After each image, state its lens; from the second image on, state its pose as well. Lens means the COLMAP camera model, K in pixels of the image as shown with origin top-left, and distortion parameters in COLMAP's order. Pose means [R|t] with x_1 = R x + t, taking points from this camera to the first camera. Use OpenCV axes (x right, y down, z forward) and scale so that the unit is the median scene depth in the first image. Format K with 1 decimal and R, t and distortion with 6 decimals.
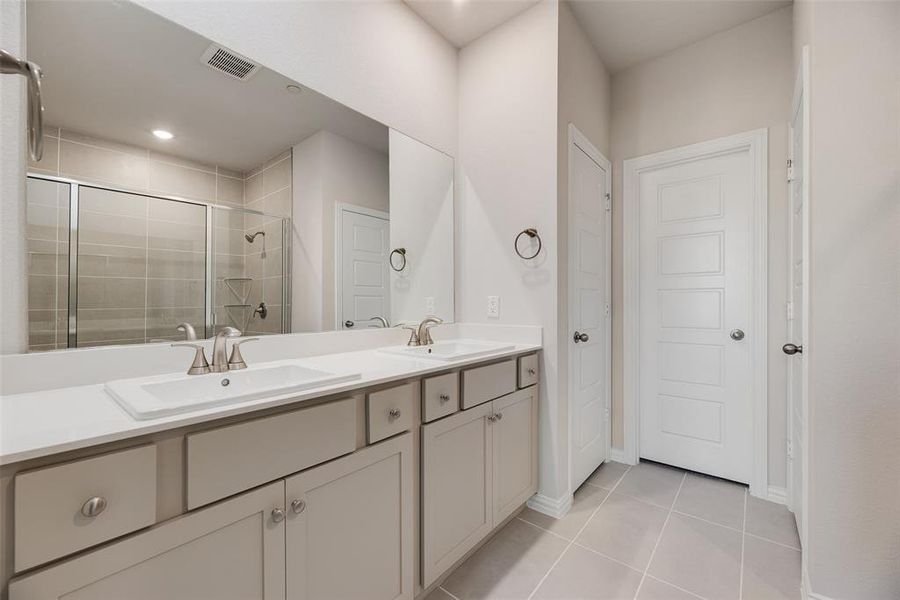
lens RADIAL K [[361.6, 0, 449.7], [0, 361.6, 303.4], [0, 0, 1]] dist [0.005062, -0.001305]
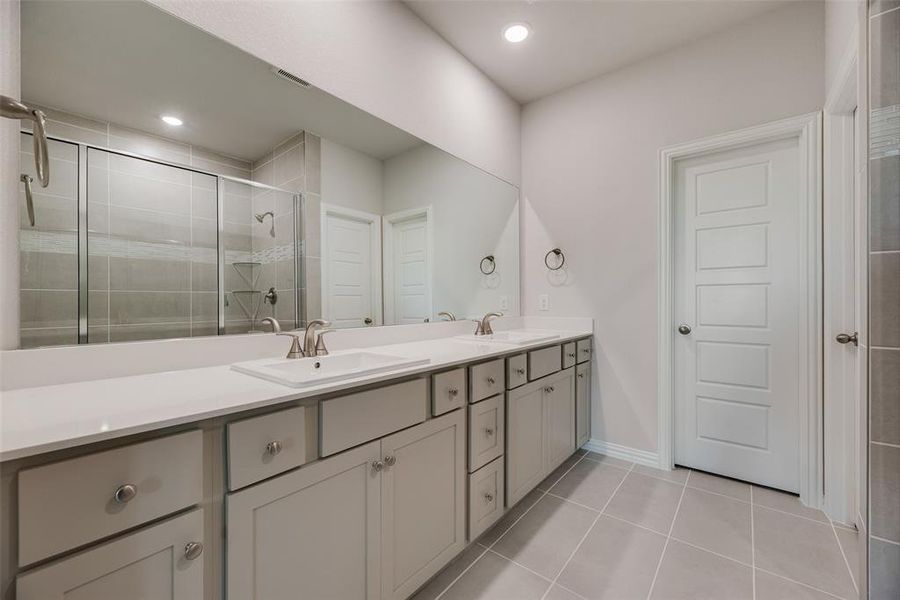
lens RADIAL K [[361.6, 0, 453.6], [0, 361.6, 301.3], [0, 0, 1]] dist [0.005062, -0.001305]
pose [[0.999716, 0.005926, 0.023090, -0.183216], [-0.005873, 0.999980, -0.002354, 0.002495], [-0.023104, 0.002218, 0.999731, -0.217322]]
